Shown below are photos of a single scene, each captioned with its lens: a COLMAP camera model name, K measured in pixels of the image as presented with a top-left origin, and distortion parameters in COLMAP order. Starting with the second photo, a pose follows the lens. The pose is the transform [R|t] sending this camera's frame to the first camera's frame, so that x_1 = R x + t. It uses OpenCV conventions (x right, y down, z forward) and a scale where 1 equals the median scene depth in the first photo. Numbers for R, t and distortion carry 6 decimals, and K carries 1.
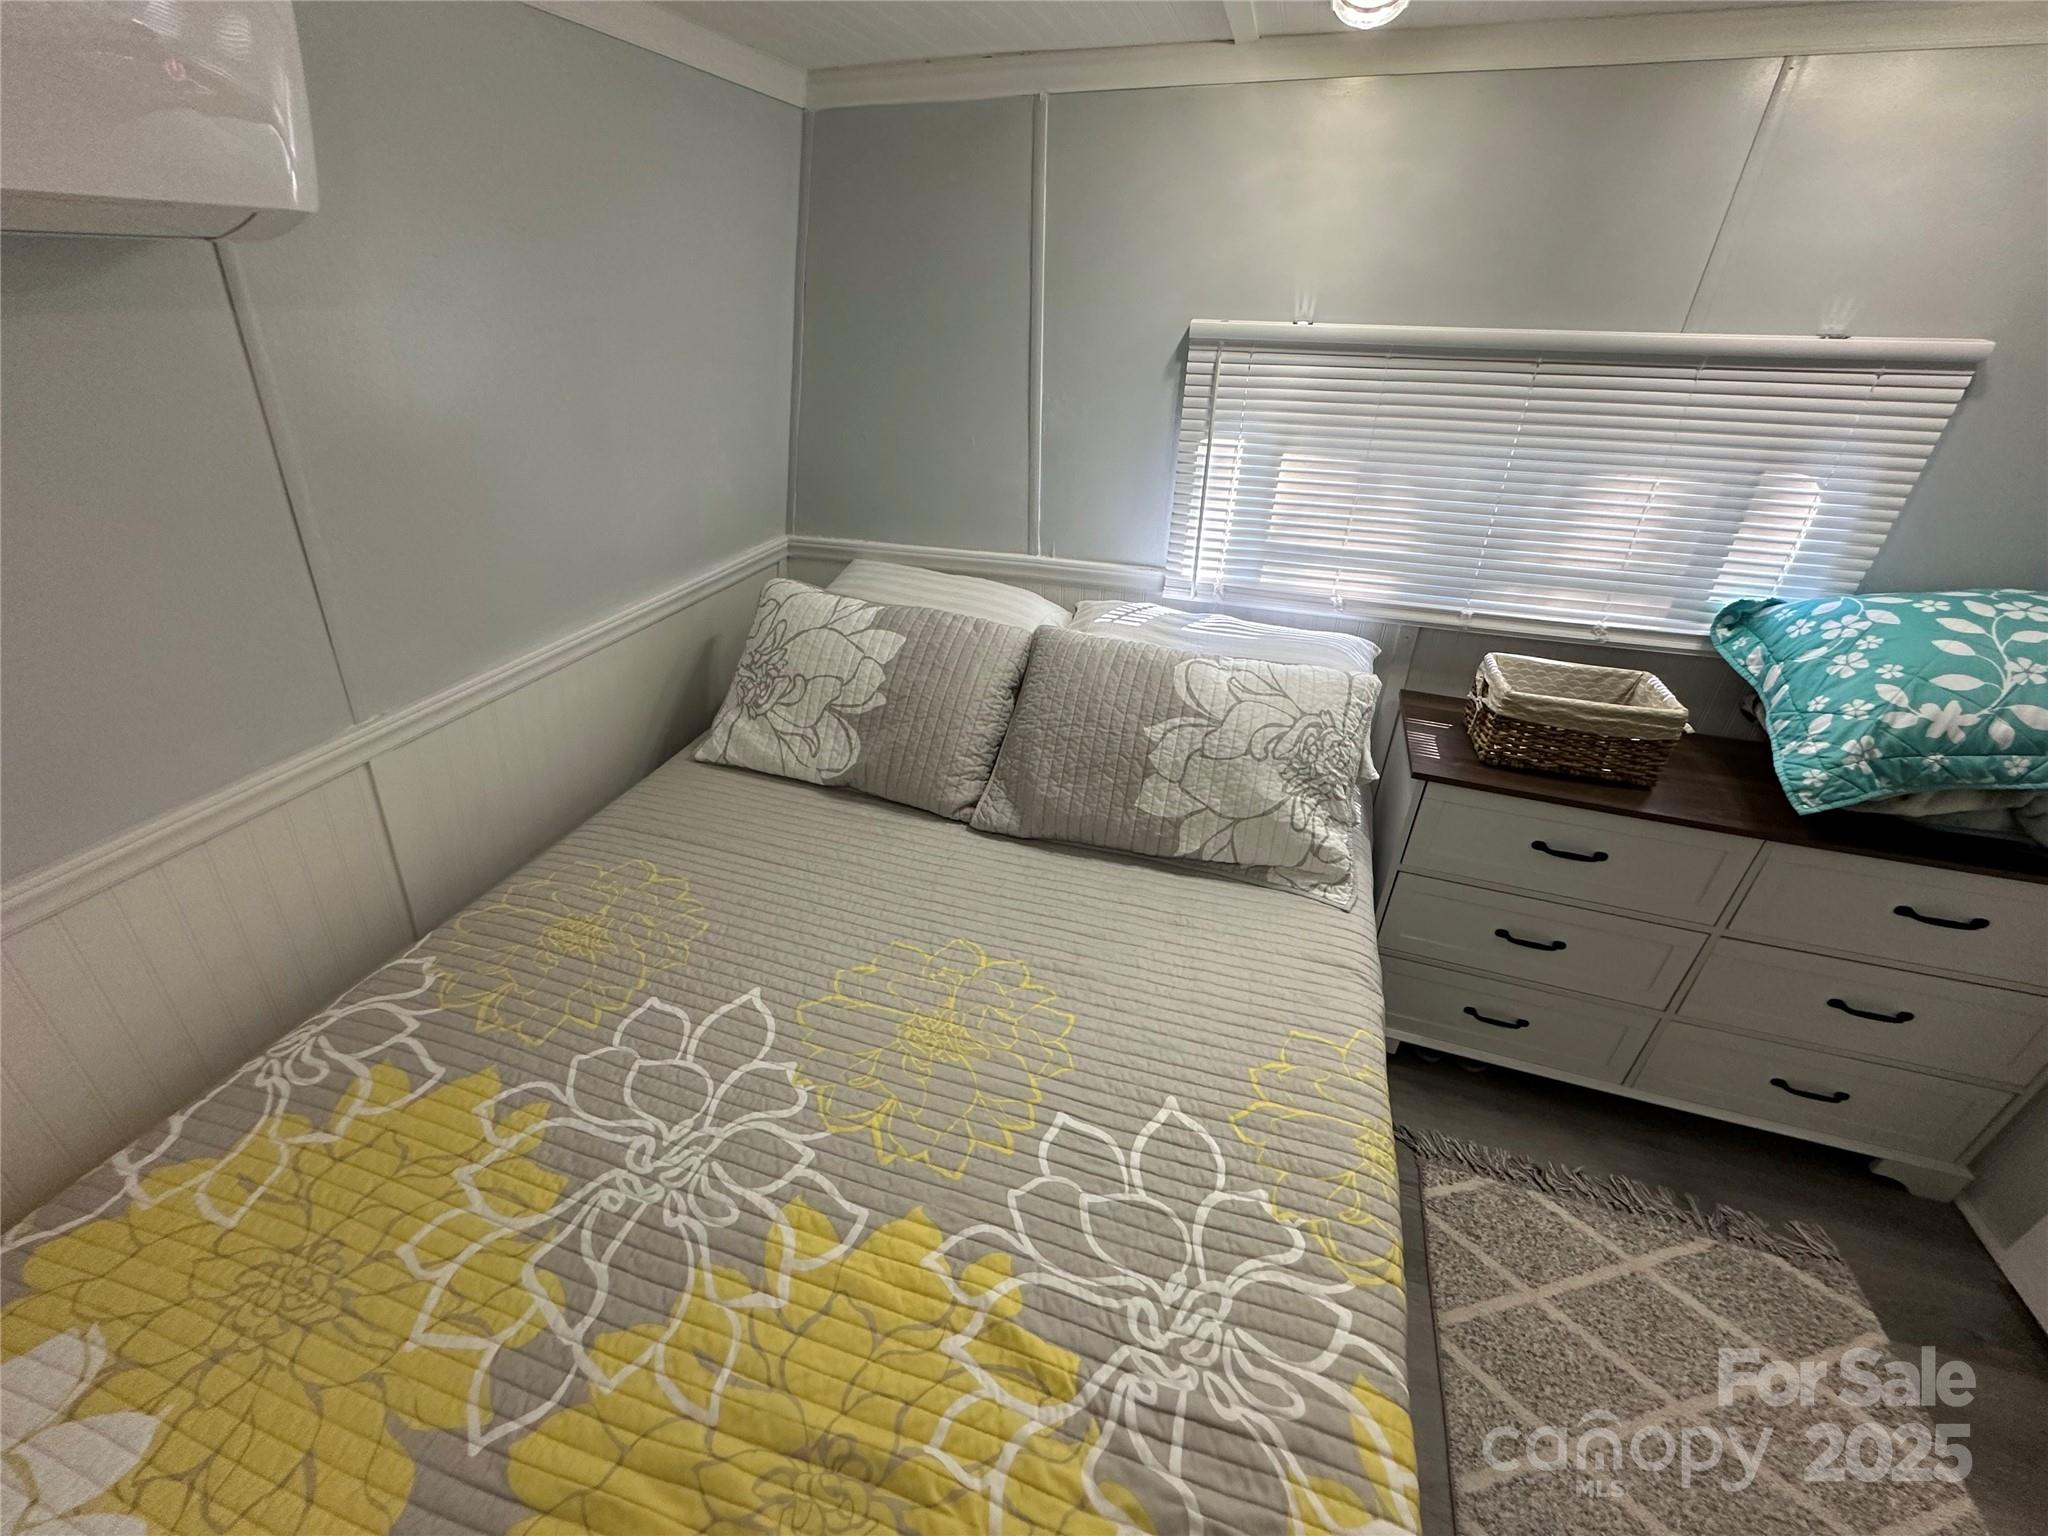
lens RADIAL K [[829.9, 0, 1023.1], [0, 829.9, 753.7], [0, 0, 1]] dist [-0.001425, -0.000539]
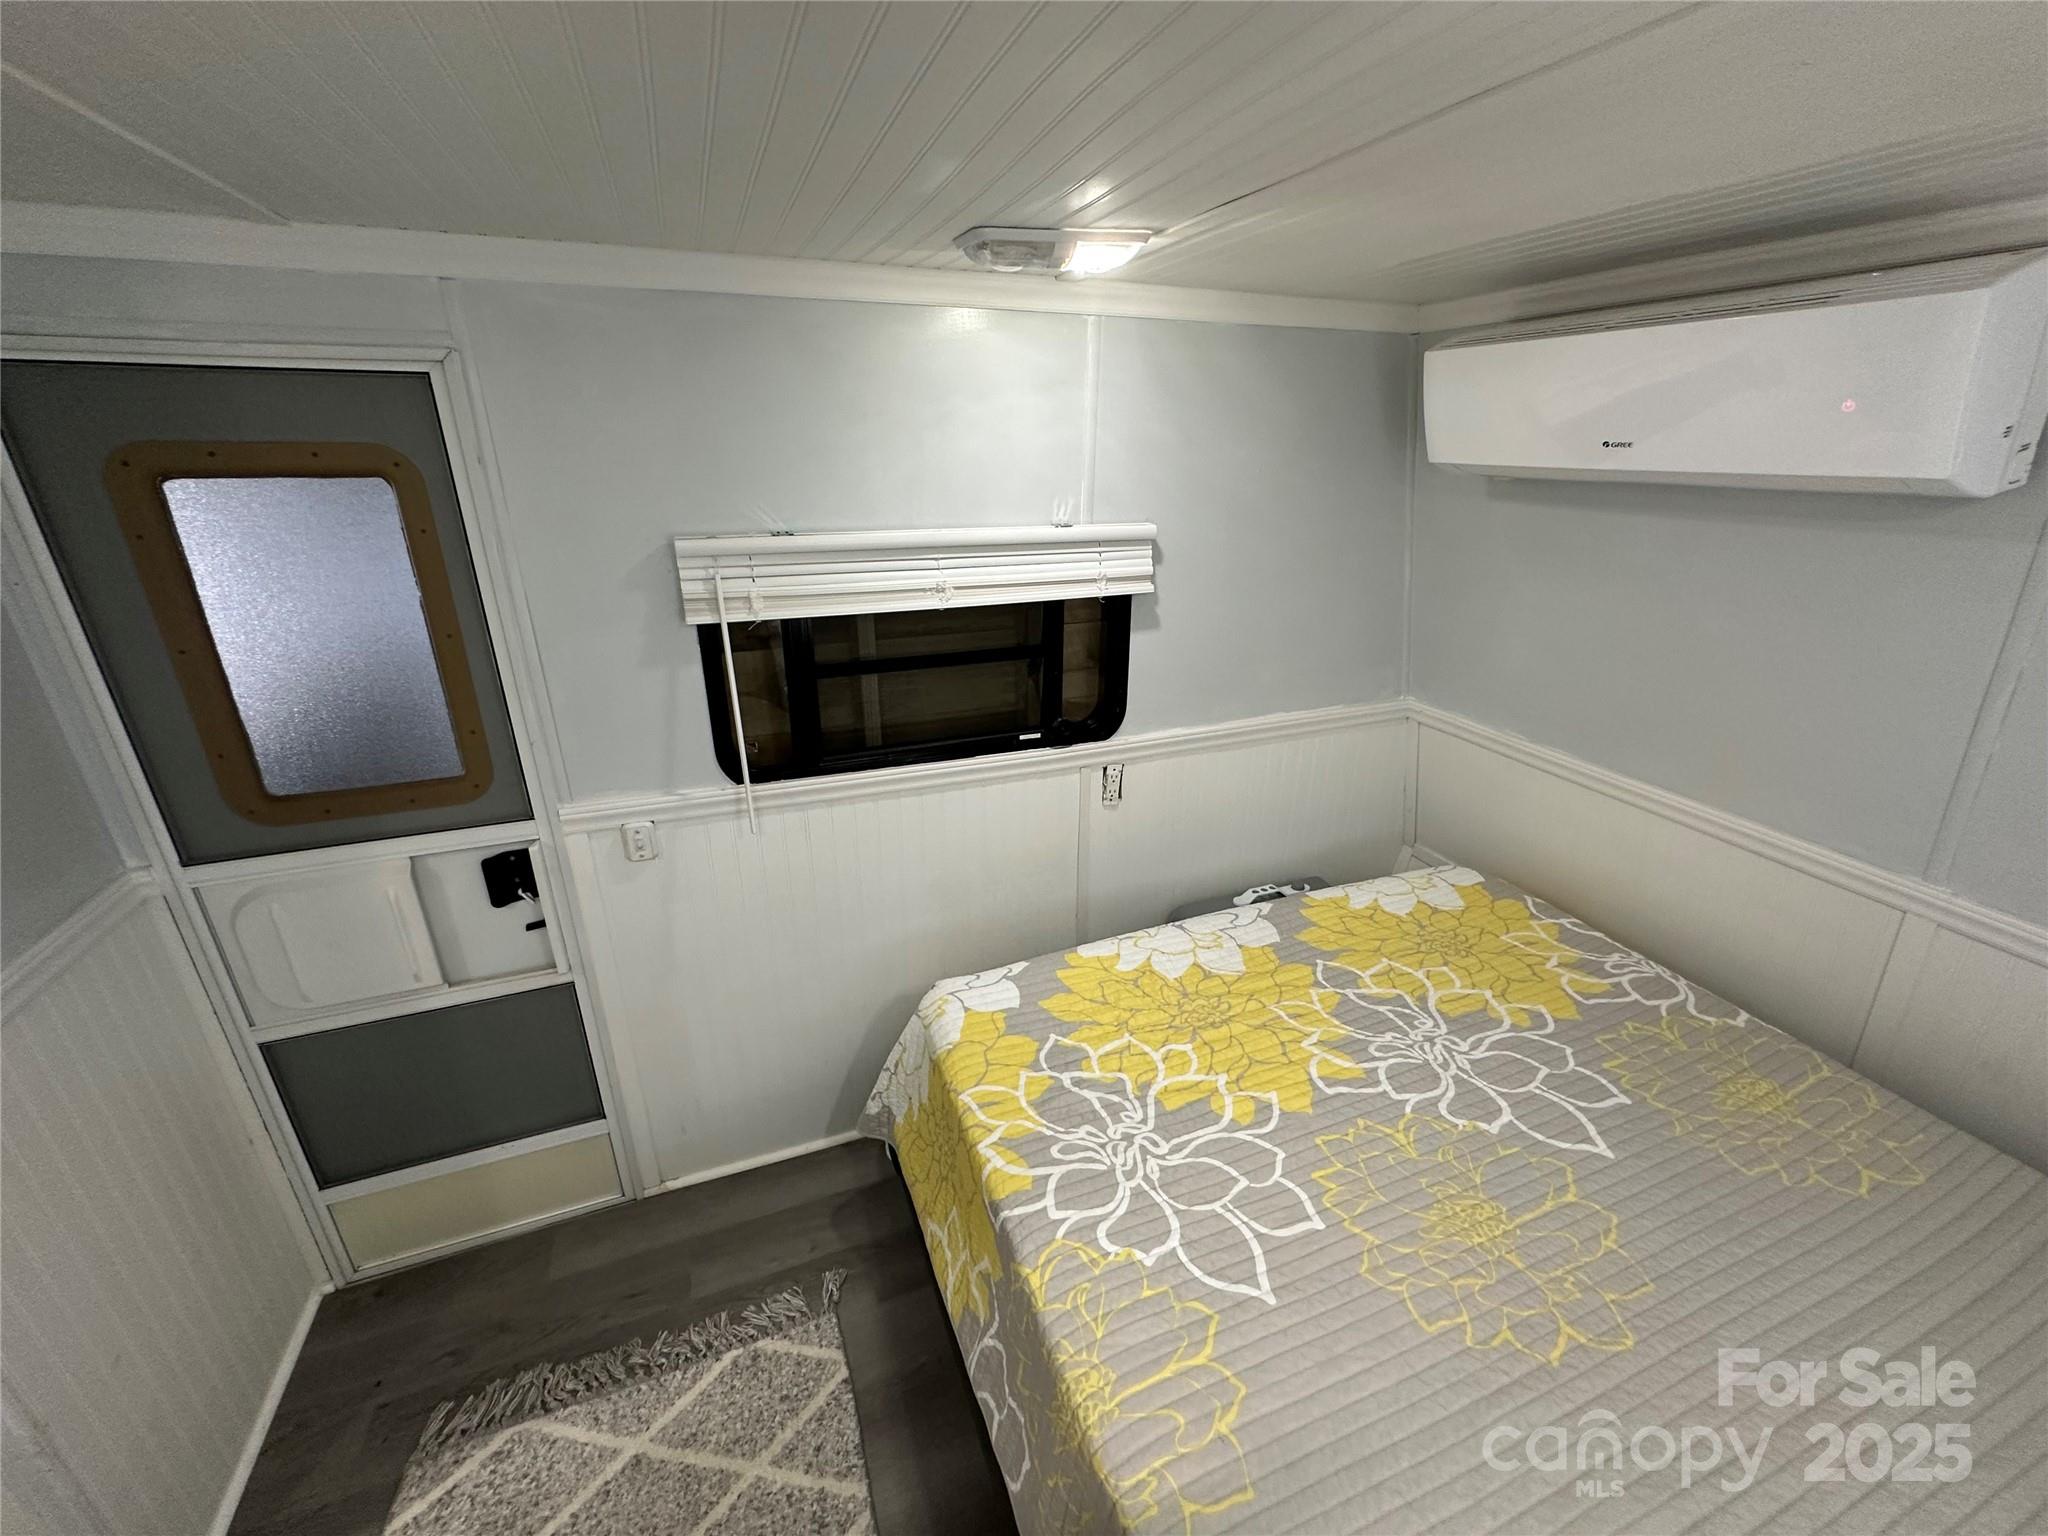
lens RADIAL K [[829.9, 0, 1028.2], [0, 829.9, 772.5], [0, 0, 1]] dist [-0.001425, -0.000539]
pose [[-0.777792, 0.219180, -0.589067, 1.016322], [-0.320876, 0.667414, 0.672010, -0.670745], [0.540442, 0.711701, -0.448780, 1.029159]]
